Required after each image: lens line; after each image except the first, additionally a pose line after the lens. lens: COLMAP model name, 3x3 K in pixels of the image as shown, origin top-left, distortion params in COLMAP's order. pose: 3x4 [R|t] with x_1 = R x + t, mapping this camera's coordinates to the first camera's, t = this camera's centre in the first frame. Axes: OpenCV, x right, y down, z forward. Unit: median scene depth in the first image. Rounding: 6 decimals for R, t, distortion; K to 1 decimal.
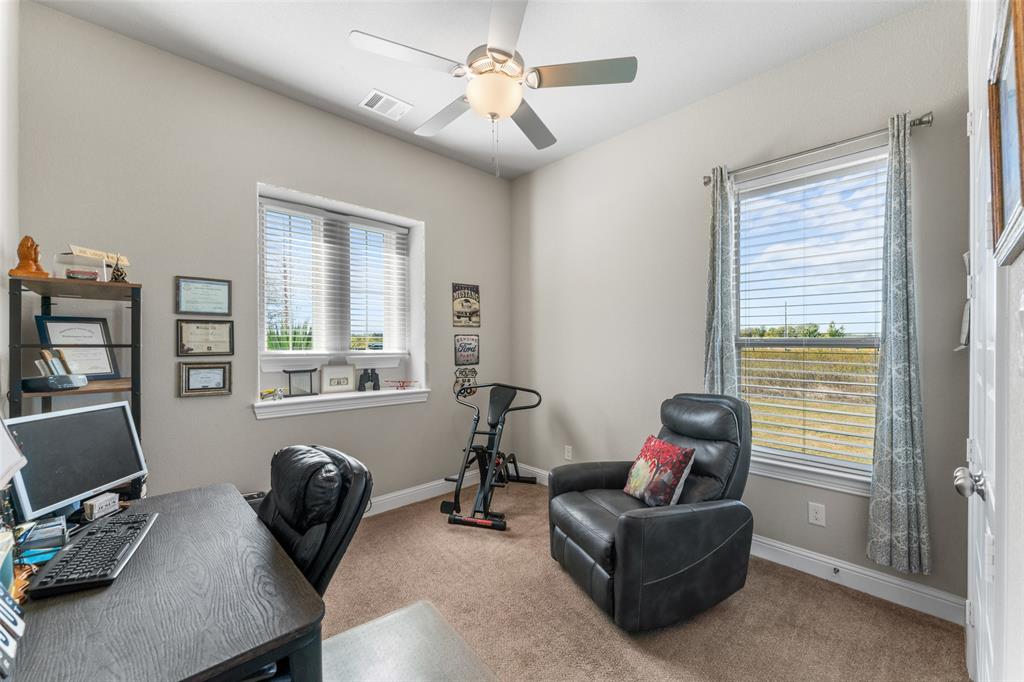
lens RADIAL K [[407.1, 0, 507.9], [0, 407.1, 345.9], [0, 0, 1]] dist [0.001100, 0.000123]
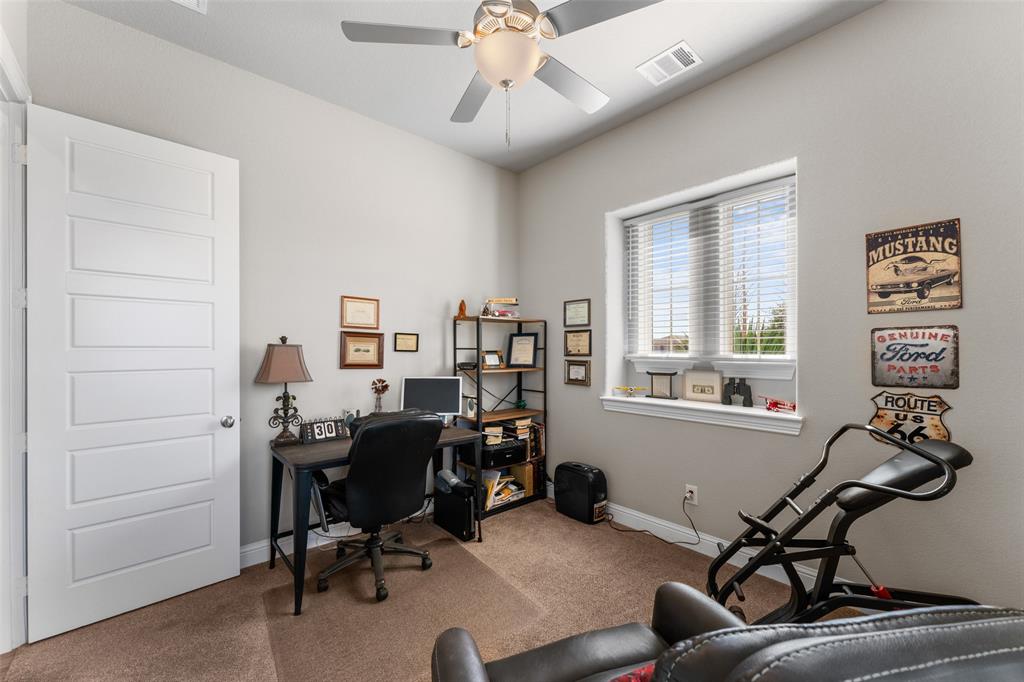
lens RADIAL K [[407.1, 0, 507.9], [0, 407.1, 345.9], [0, 0, 1]] dist [0.001100, 0.000123]
pose [[-0.026908, -0.007570, -0.999609, 0.465556], [-0.001422, 0.999971, -0.007534, 0.000511], [0.999637, 0.001219, -0.026918, 0.579570]]
